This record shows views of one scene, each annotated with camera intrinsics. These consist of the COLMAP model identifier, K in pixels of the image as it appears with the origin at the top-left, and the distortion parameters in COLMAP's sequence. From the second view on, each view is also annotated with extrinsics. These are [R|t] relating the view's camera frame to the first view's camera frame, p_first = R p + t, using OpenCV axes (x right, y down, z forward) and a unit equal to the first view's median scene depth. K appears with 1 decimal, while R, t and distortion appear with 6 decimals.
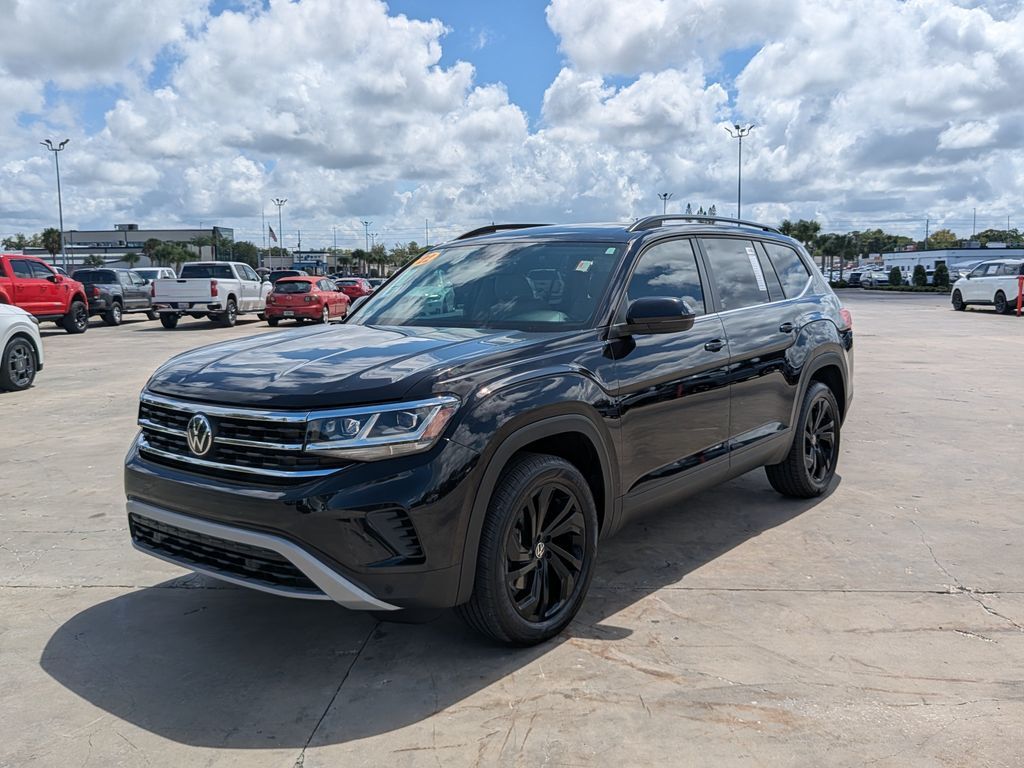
lens RADIAL K [[979.0, 0, 513.9], [0, 979.0, 387.2], [0, 0, 1]] dist [0.041756, -0.008024]
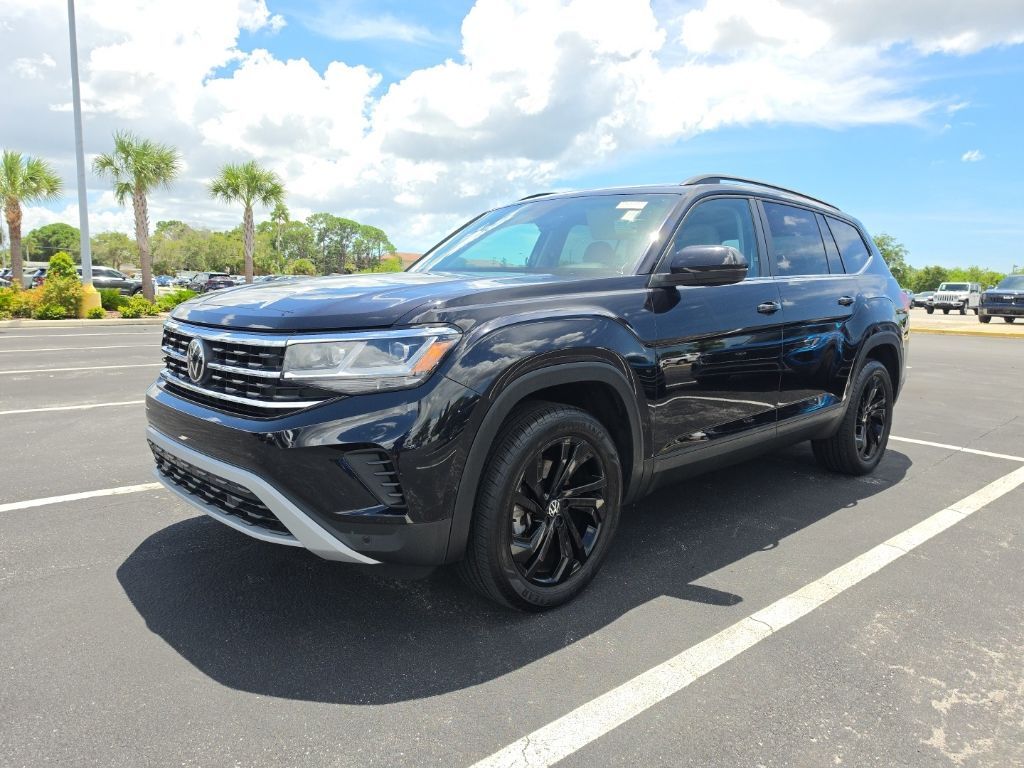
lens RADIAL K [[761.0, 0, 511.8], [0, 761.0, 386.6], [0, 0, 1]] dist [0.003166, -0.006320]
pose [[0.990618, 0.053965, -0.125554, 0.078409], [-0.052035, 0.998472, 0.018604, 0.046769], [0.126366, -0.011896, 0.991912, 0.328740]]
